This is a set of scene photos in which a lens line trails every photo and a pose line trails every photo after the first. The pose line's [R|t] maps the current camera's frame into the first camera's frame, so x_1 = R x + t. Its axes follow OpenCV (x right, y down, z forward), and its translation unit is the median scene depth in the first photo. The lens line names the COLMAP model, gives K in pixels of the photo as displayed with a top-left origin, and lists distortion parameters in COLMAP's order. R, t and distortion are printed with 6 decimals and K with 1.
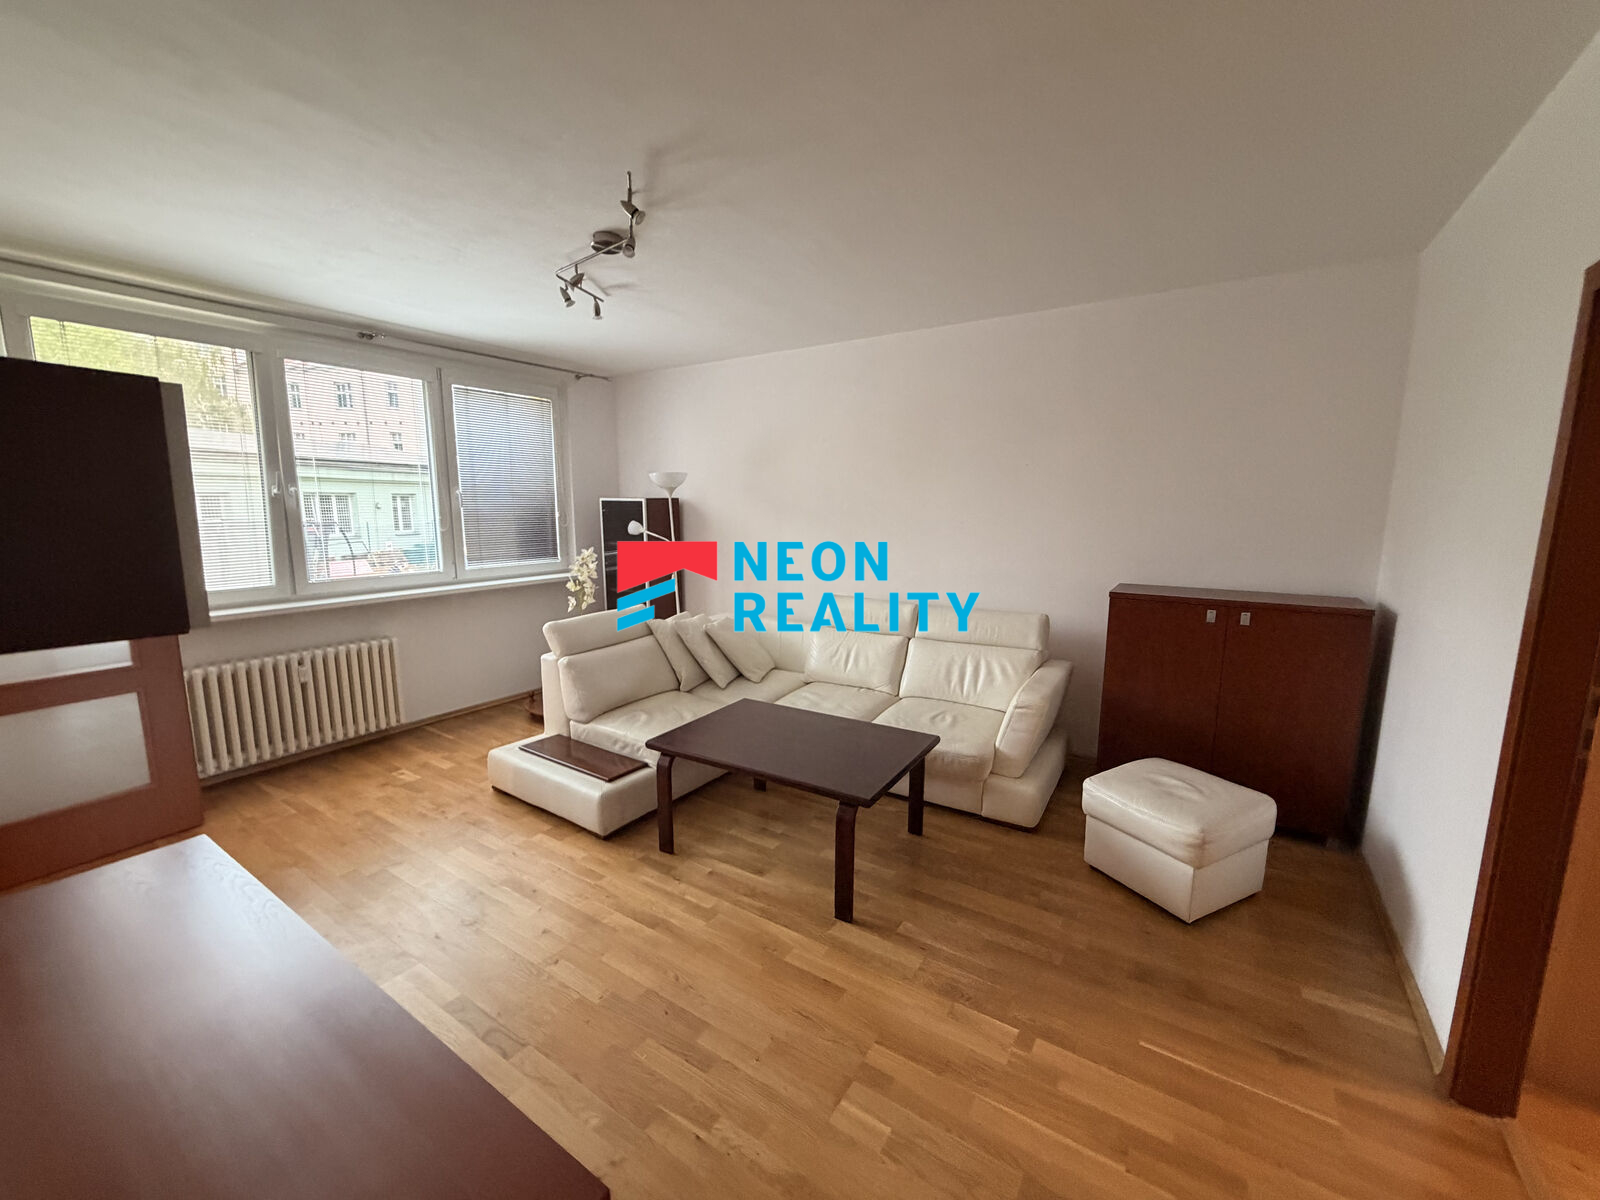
lens RADIAL K [[640.3, 0, 788.0], [0, 640.3, 601.4], [0, 0, 1]] dist [0.001311, 0.000056]
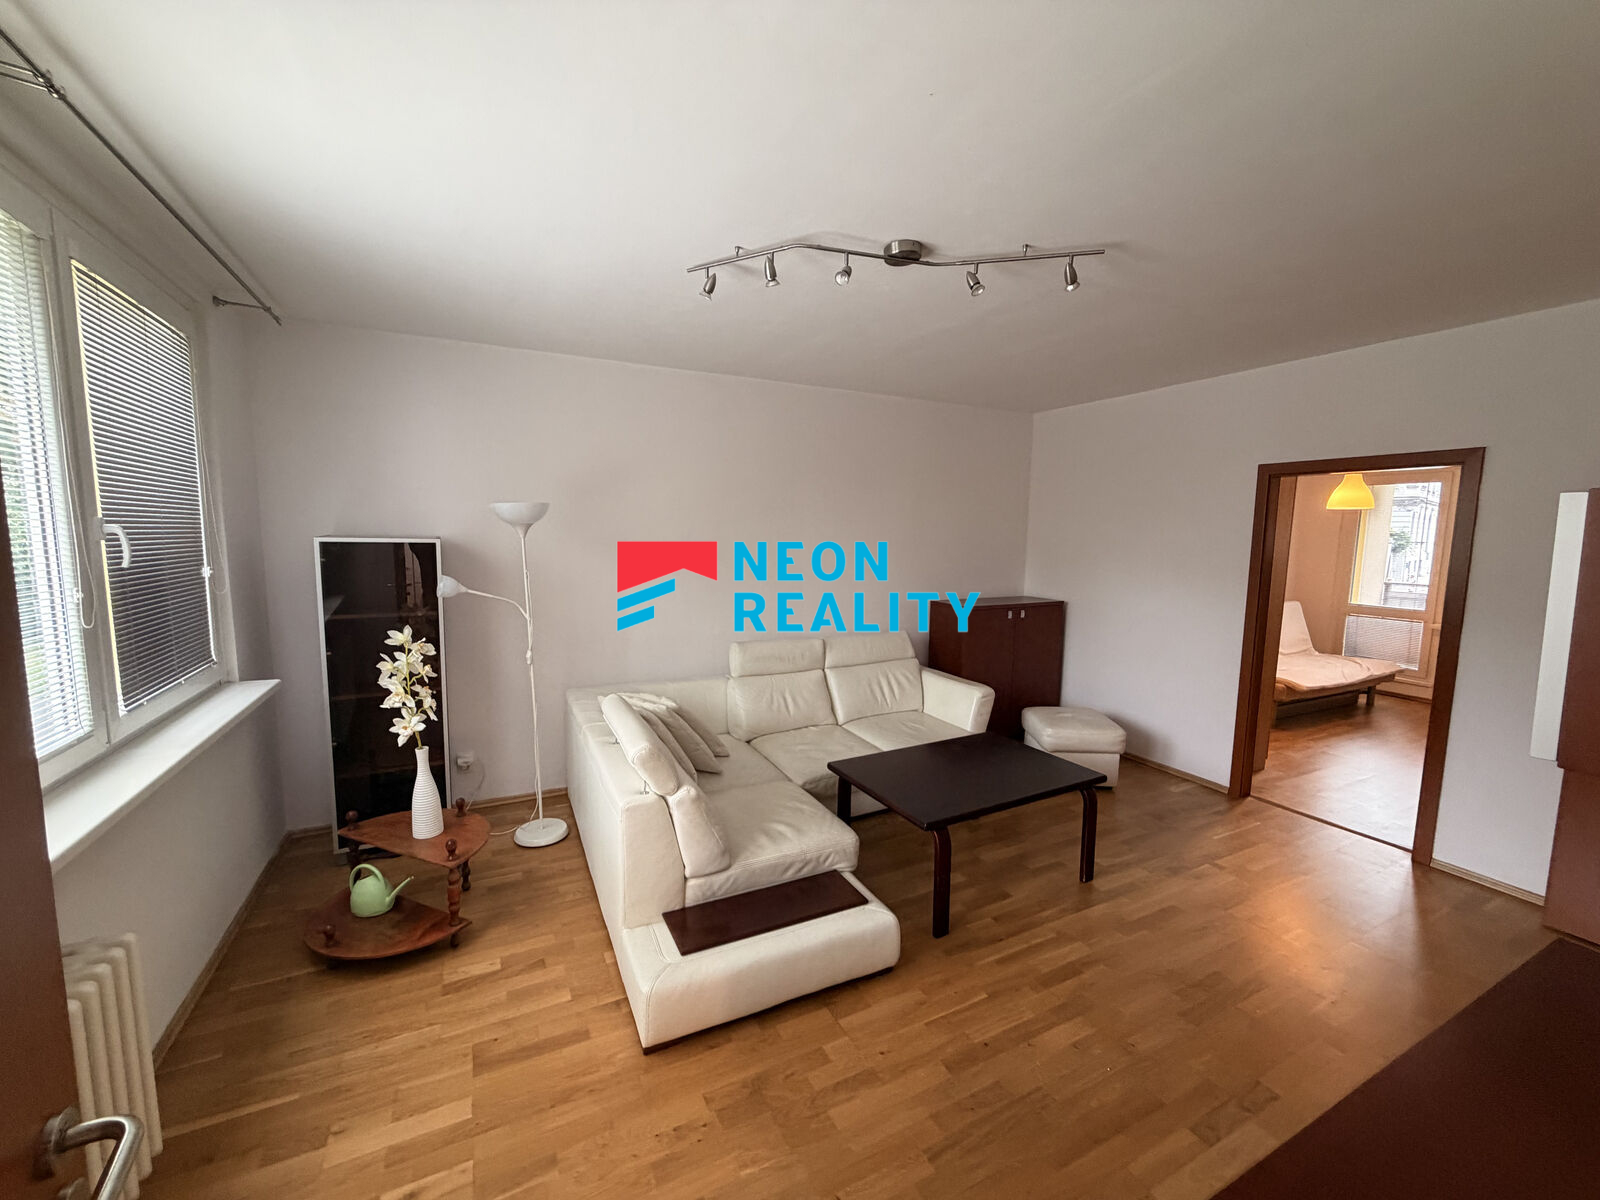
lens RADIAL K [[640.3, 0, 794.0], [0, 640.3, 599.6], [0, 0, 1]] dist [0.001311, 0.000056]
pose [[0.492687, -0.089243, 0.865618, -0.901644], [0.120489, 0.992142, 0.033708, -0.121821], [-0.861825, 0.087690, 0.499569, 0.590112]]
